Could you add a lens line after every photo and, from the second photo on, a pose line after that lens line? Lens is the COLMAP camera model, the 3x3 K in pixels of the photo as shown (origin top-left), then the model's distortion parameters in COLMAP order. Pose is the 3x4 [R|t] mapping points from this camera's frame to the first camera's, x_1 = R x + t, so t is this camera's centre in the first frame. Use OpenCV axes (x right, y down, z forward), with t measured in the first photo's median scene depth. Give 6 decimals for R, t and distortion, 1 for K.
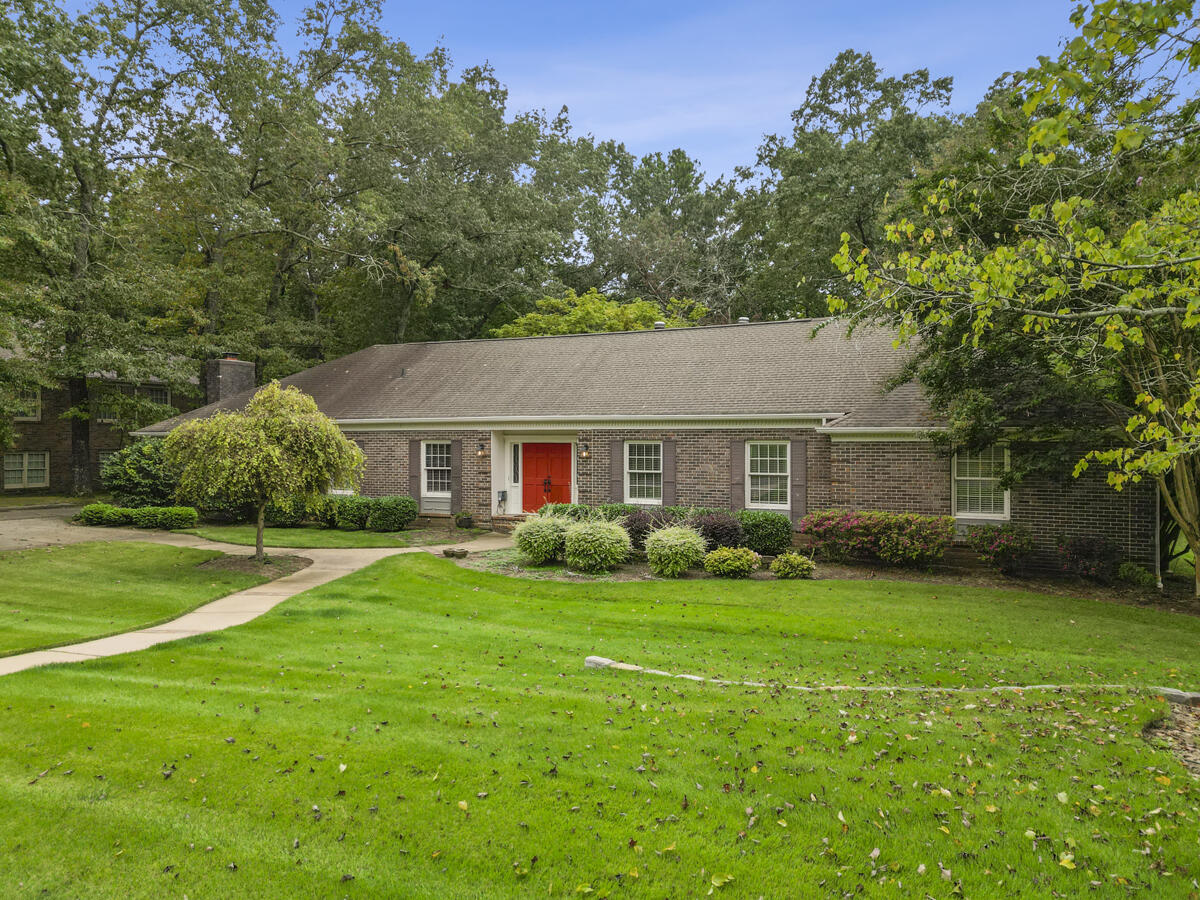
lens RADIAL K [[849.6, 0, 596.8], [0, 849.6, 448.6], [0, 0, 1]] dist [0.044337, -0.000697]
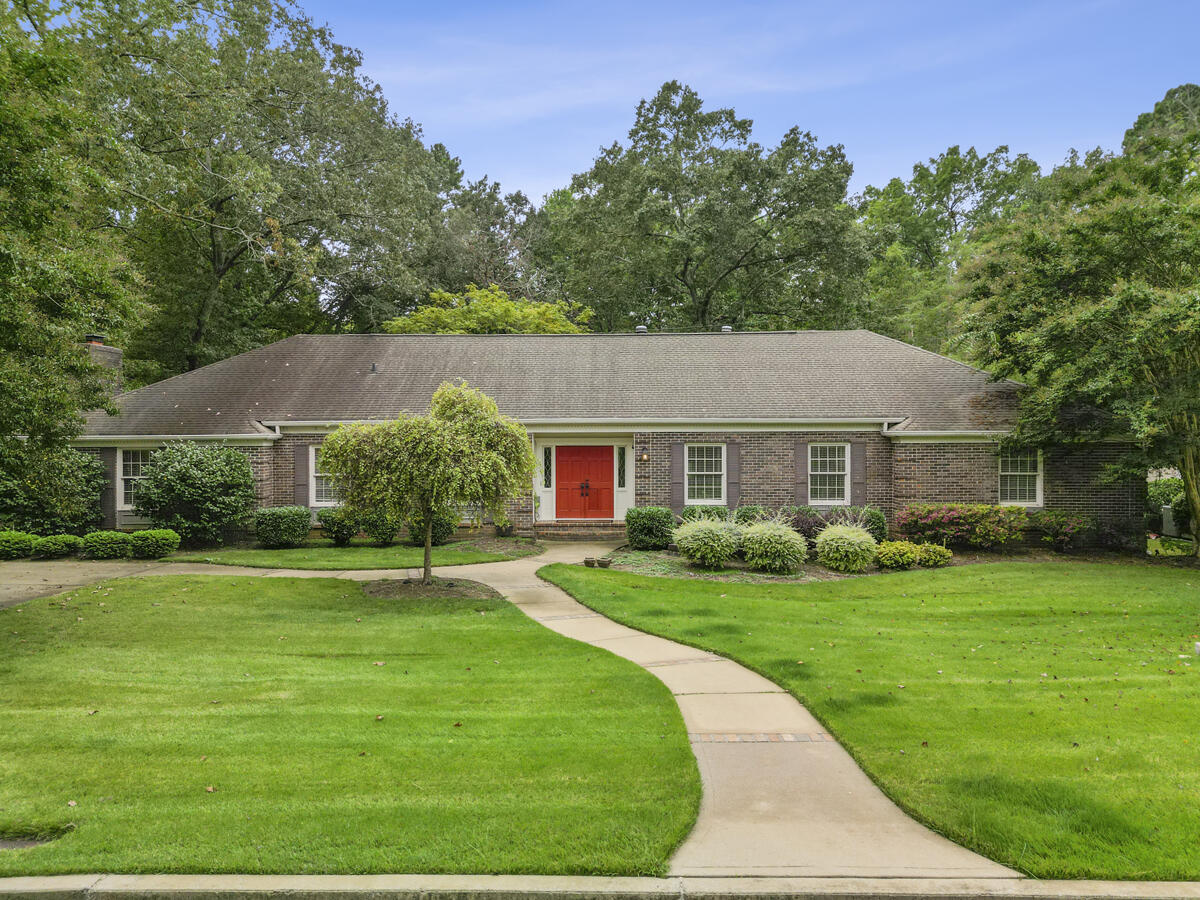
lens RADIAL K [[849.6, 0, 597.1], [0, 849.6, 448.5], [0, 0, 1]] dist [0.044337, -0.000697]
pose [[0.913899, -0.007067, 0.405880, -0.505582], [0.007725, 0.999970, 0.000018, -0.003957], [-0.405868, 0.003118, 0.913926, 0.123142]]
